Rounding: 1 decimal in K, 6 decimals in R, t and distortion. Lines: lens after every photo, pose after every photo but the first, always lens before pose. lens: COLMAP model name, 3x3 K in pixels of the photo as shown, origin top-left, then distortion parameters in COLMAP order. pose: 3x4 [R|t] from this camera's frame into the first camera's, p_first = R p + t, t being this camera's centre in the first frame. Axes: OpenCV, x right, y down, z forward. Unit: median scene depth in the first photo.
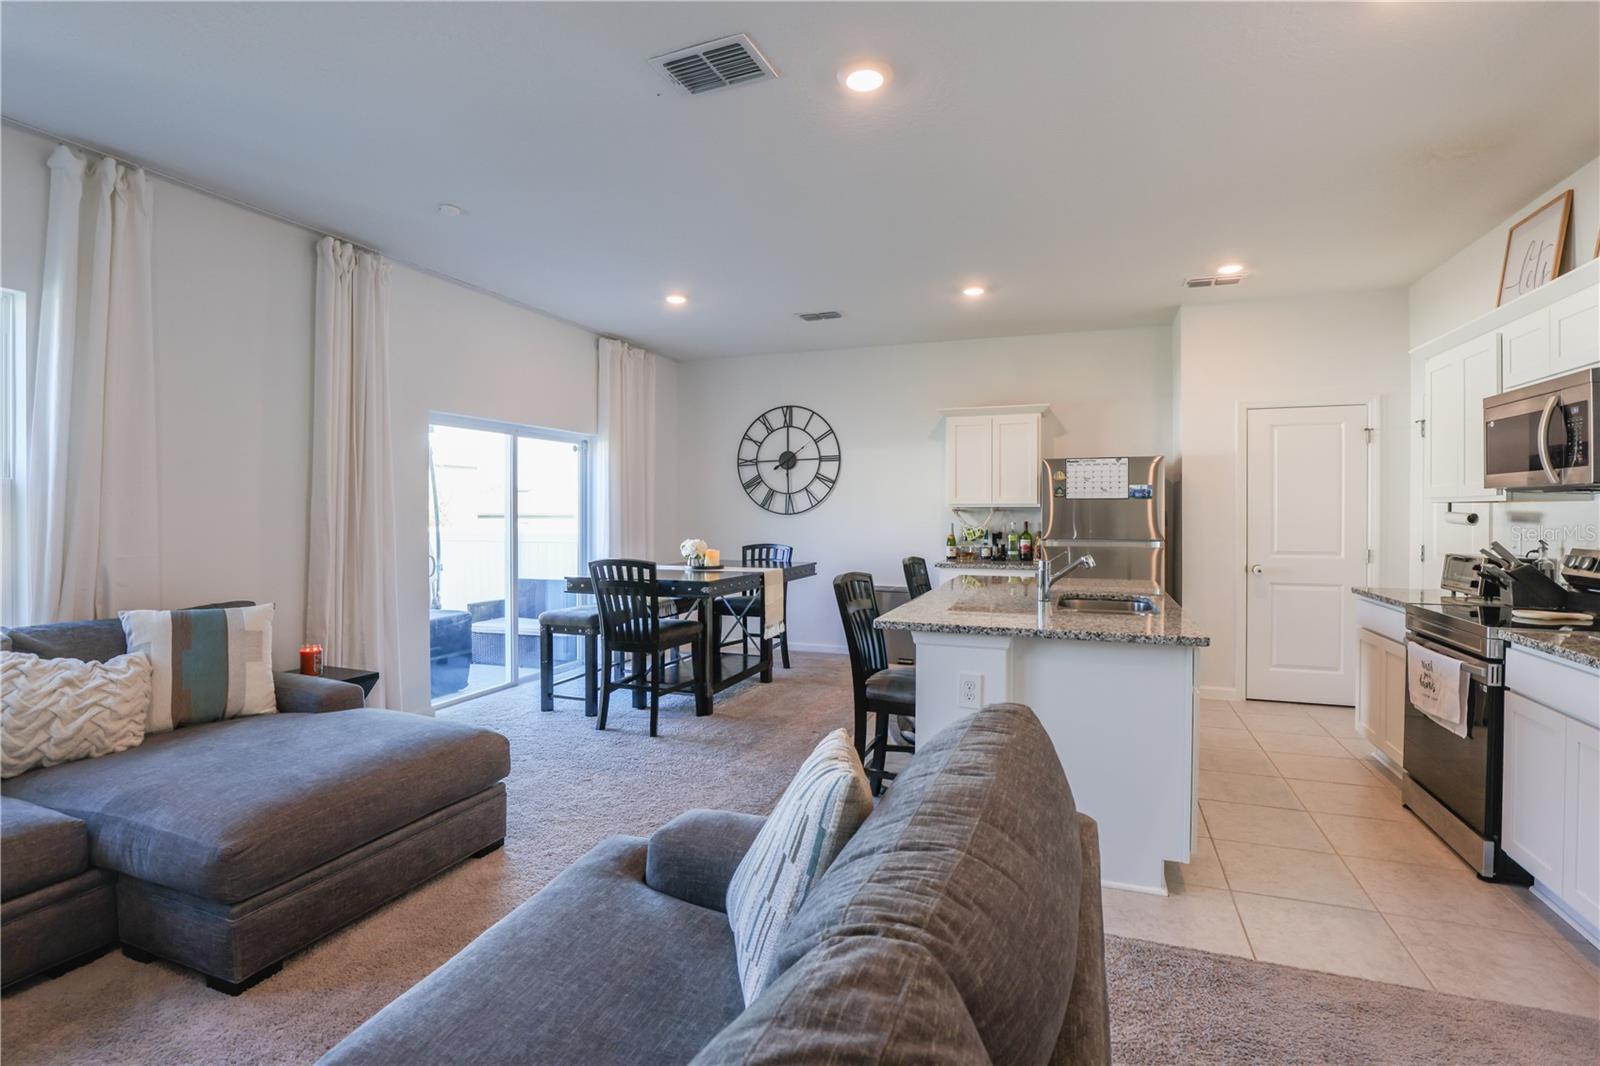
lens RADIAL K [[723.6, 0, 835.1], [0, 723.6, 515.0], [0, 0, 1]] dist [0.007548, -0.004974]
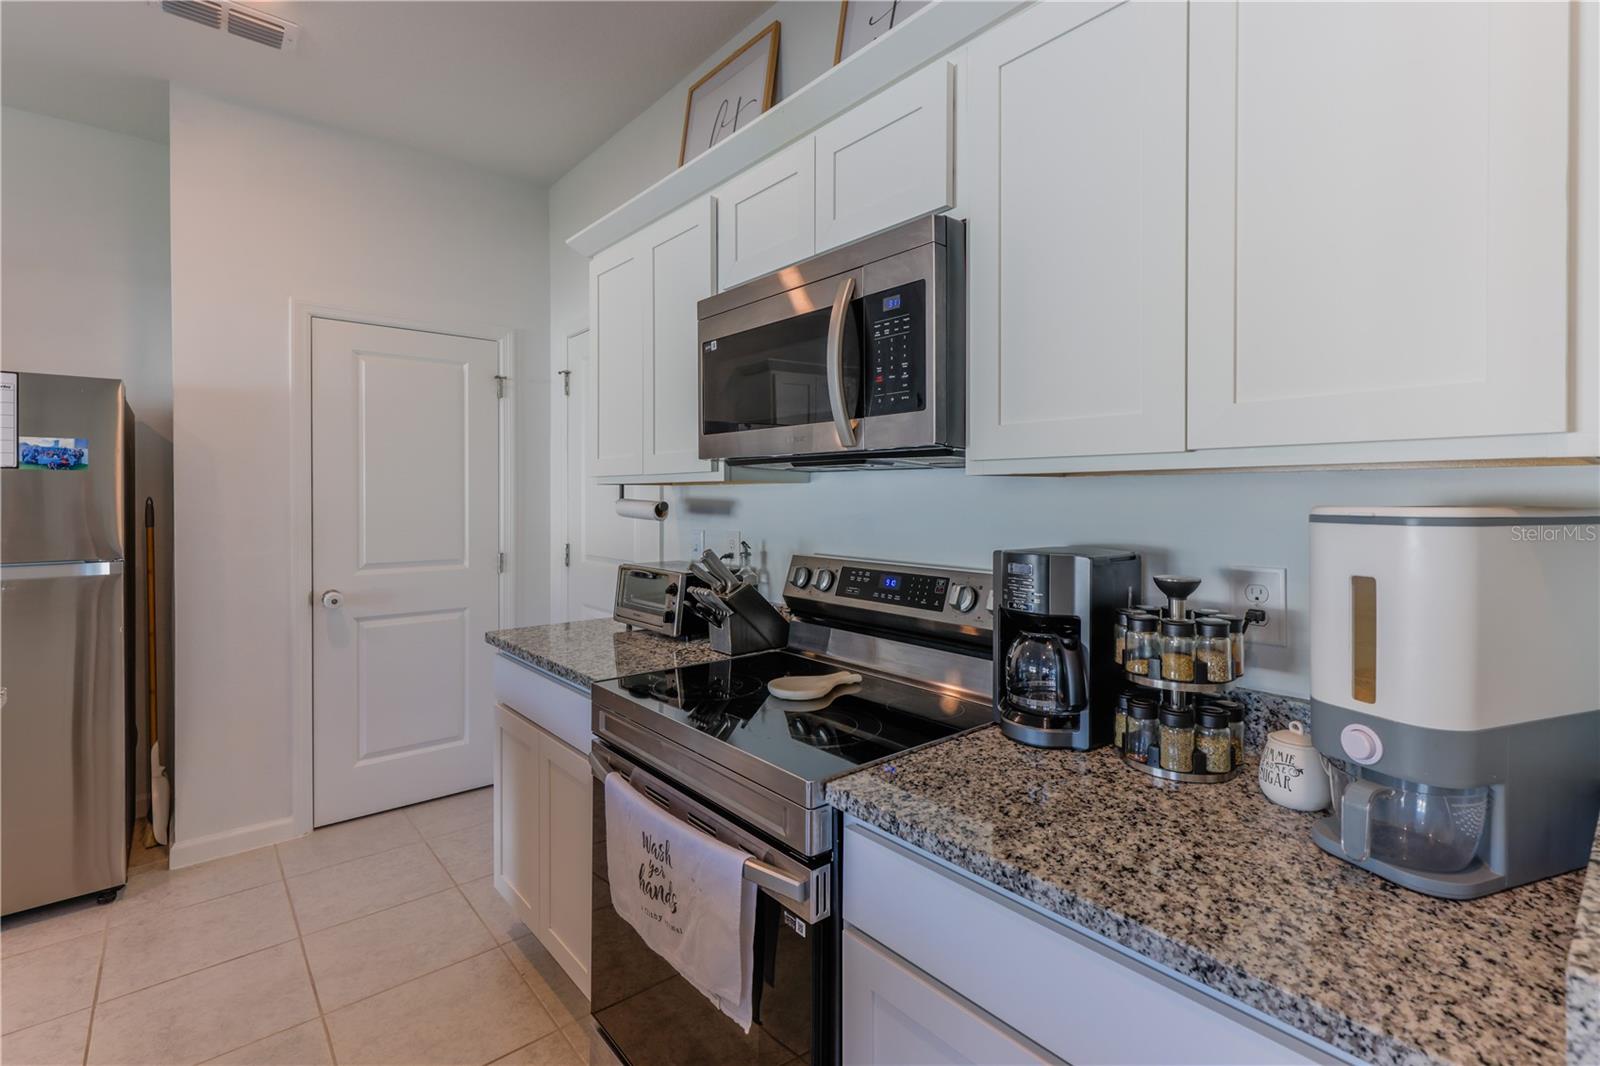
lens RADIAL K [[723.6, 0, 796.2], [0, 723.6, 499.4], [0, 0, 1]] dist [0.007548, -0.004974]
pose [[0.494363, -0.003483, 0.869248, 0.241072], [0.002638, 0.999993, 0.002507, -0.003328], [-0.869251, 0.001054, 0.494369, 0.361785]]
